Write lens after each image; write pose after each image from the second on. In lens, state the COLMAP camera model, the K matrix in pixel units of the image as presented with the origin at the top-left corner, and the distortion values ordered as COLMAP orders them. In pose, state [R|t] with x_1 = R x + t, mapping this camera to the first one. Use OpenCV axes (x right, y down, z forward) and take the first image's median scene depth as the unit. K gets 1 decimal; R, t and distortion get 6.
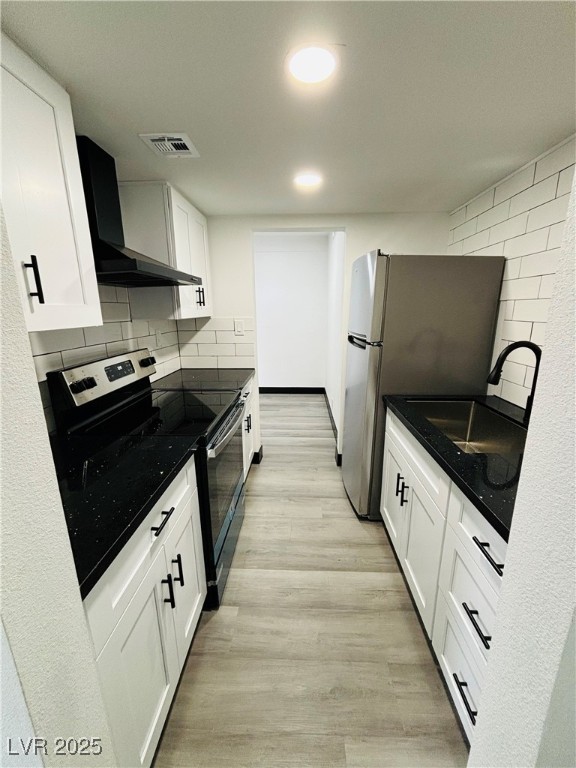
lens RADIAL K [[310.5, 0, 289.8], [0, 310.5, 381.9], [0, 0, 1]] dist [0.000720, 0.000251]
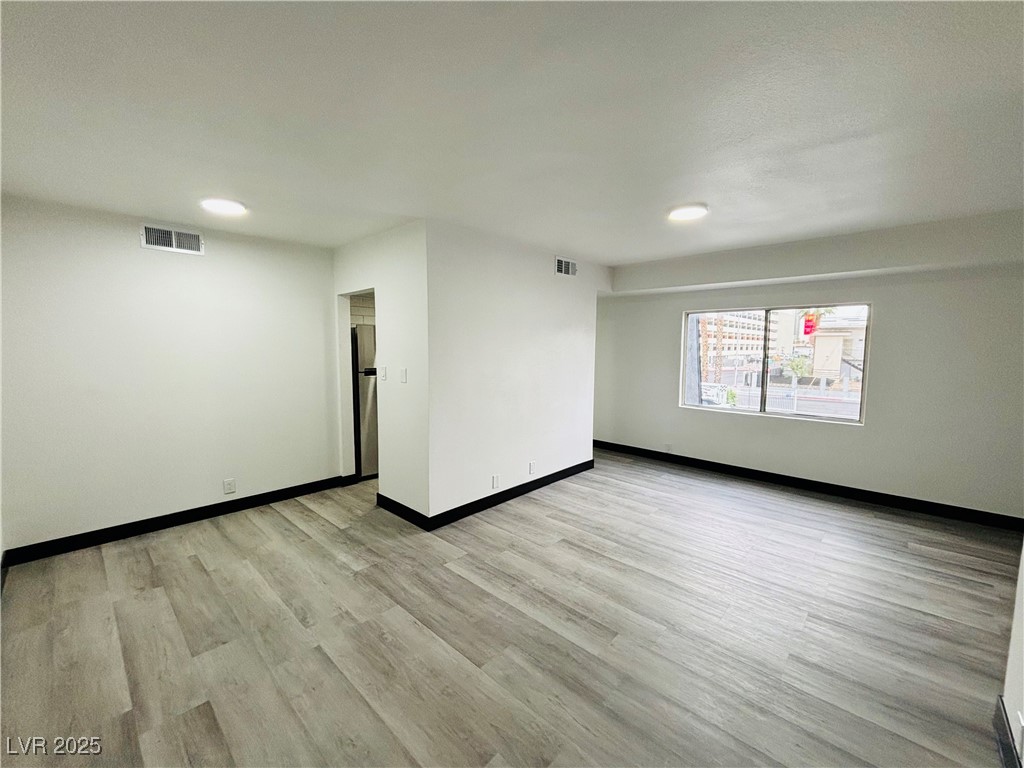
lens RADIAL K [[414.0, 0, 510.0], [0, 414.0, 384.7], [0, 0, 1]] dist [0.000720, 0.000251]
pose [[-0.755451, -0.059301, 0.652516, -2.013124], [0.149236, 0.954145, 0.259492, -0.642851], [-0.637983, 0.293412, -0.711960, 2.549115]]
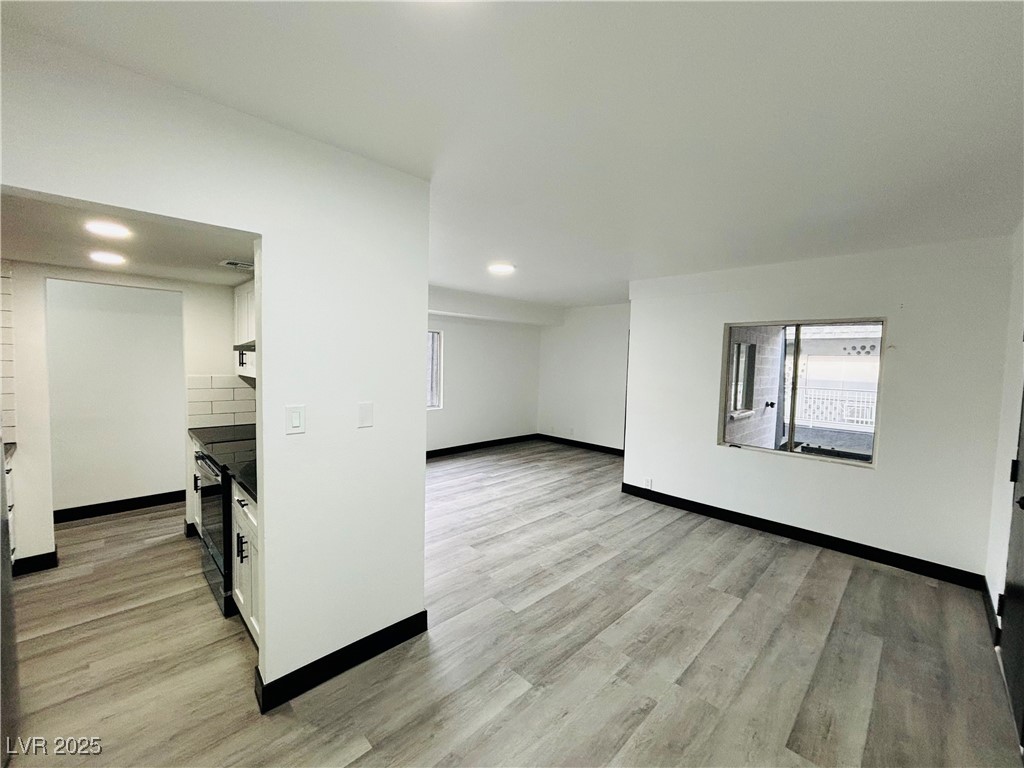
lens RADIAL K [[414.0, 0, 512.3], [0, 414.0, 382.3], [0, 0, 1]] dist [0.000720, 0.000251]
pose [[-0.684176, 0.029894, -0.728704, 0.134343], [-0.188935, 0.957785, 0.216682, -0.658361], [0.704419, 0.285926, -0.649646, 2.465301]]
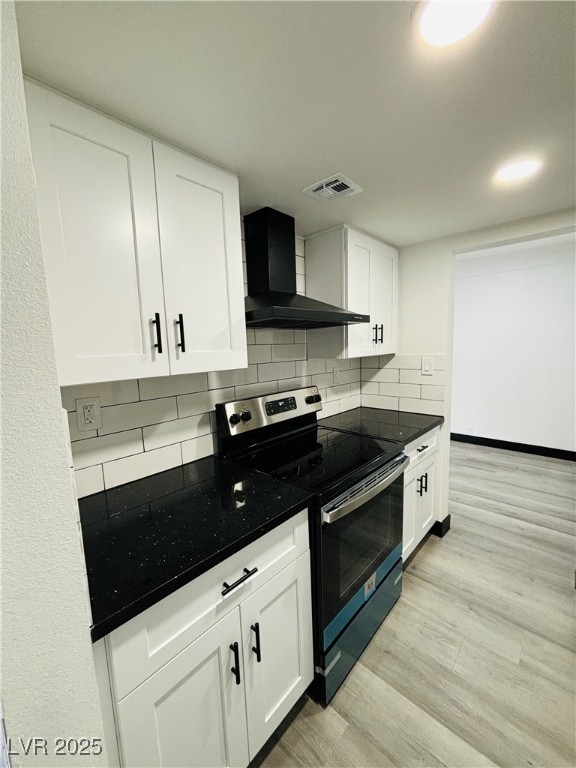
lens RADIAL K [[310.5, 0, 290.4], [0, 310.5, 382.8], [0, 0, 1]] dist [0.000720, 0.000251]
pose [[0.763232, 0.061593, -0.643183, 0.143039], [-0.123518, 0.990996, -0.051672, -0.057294], [0.634209, 0.118882, 0.763967, 0.166306]]
